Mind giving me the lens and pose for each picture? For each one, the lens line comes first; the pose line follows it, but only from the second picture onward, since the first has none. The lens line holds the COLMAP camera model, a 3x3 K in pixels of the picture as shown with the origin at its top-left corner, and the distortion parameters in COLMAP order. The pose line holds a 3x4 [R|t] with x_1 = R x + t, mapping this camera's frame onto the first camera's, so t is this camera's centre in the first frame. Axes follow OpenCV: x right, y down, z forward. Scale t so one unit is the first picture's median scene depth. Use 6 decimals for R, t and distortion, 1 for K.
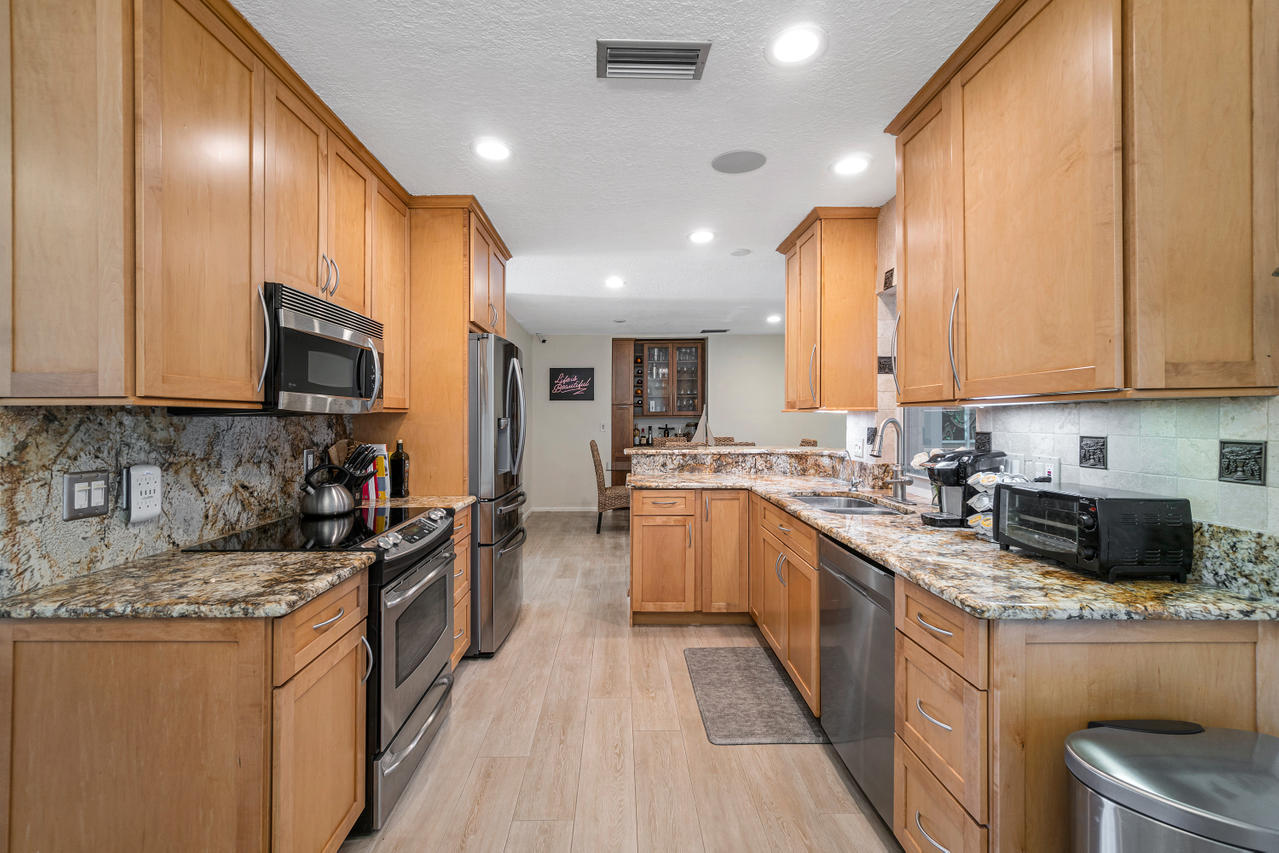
lens RADIAL K [[560.3, 0, 634.2], [0, 560.3, 419.1], [0, 0, 1]] dist [0.000150, 0.000609]
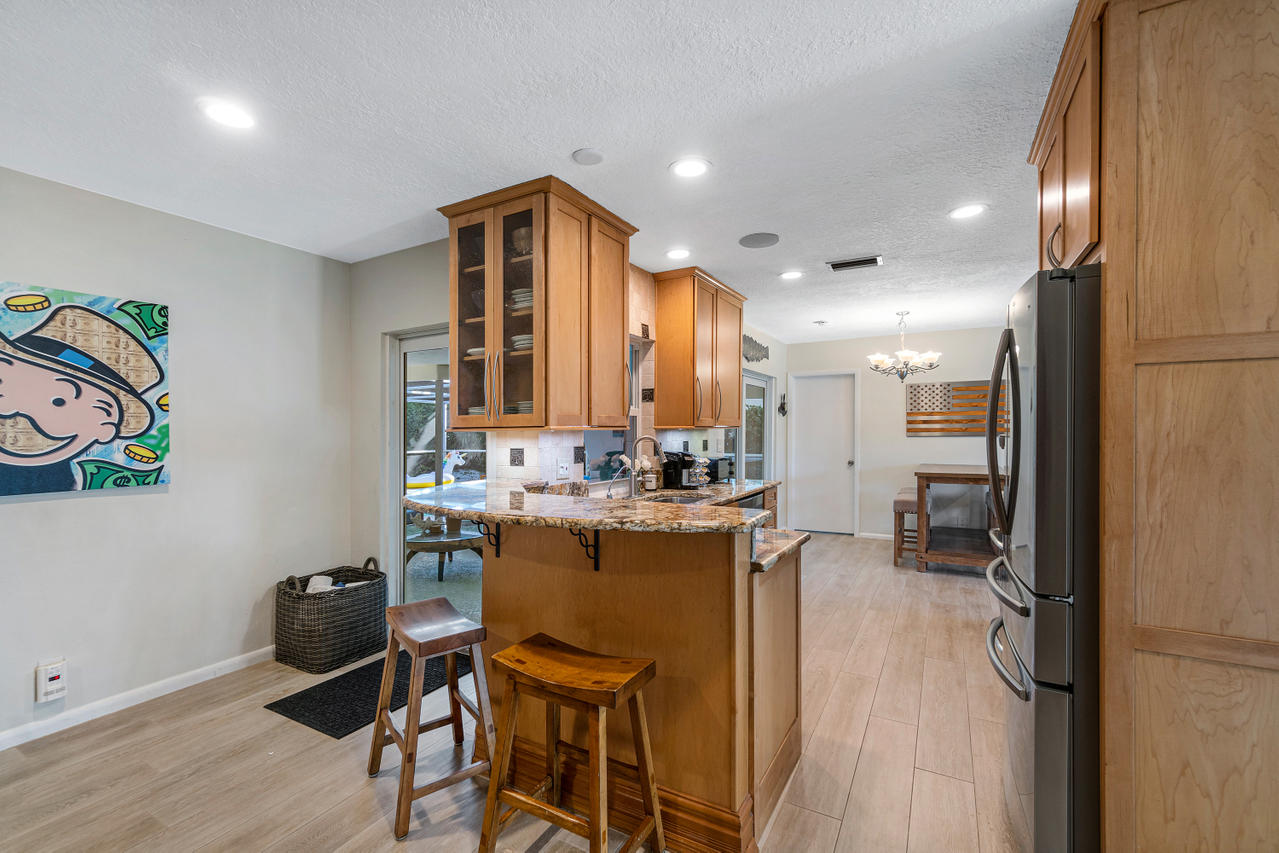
lens RADIAL K [[560.3, 0, 643.8], [0, 560.3, 433.0], [0, 0, 1]] dist [0.000150, 0.000609]
pose [[-0.866040, 0.005623, 0.499944, -0.233354], [0.004064, 0.999983, -0.004207, 0.002497], [-0.499959, -0.001612, -0.866048, 2.158796]]
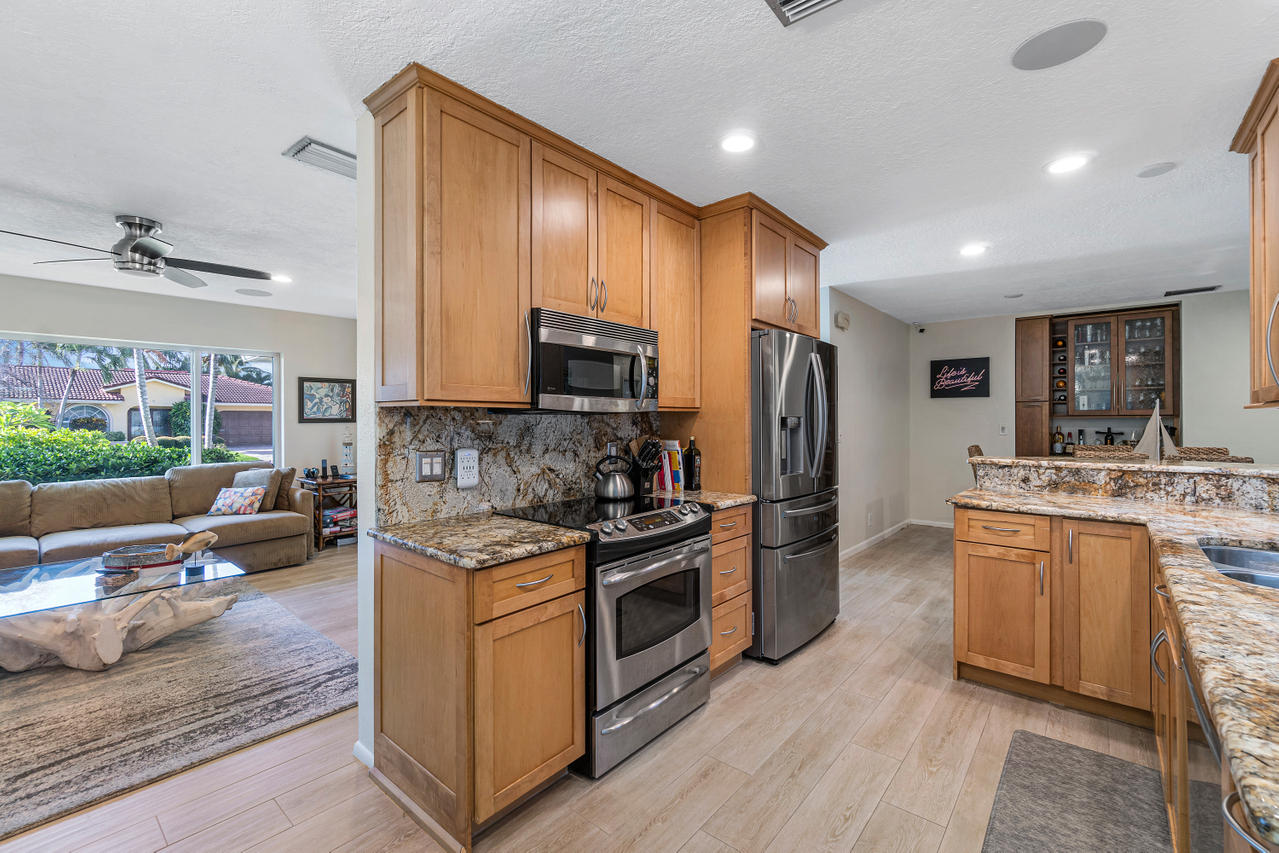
lens RADIAL K [[560.3, 0, 636.9], [0, 560.3, 417.2], [0, 0, 1]] dist [0.000150, 0.000609]
pose [[0.754479, 0.003164, -0.656317, 0.227672], [-0.005630, 0.999983, -0.001651, 0.002021], [0.656300, 0.004941, 0.754484, 0.128202]]
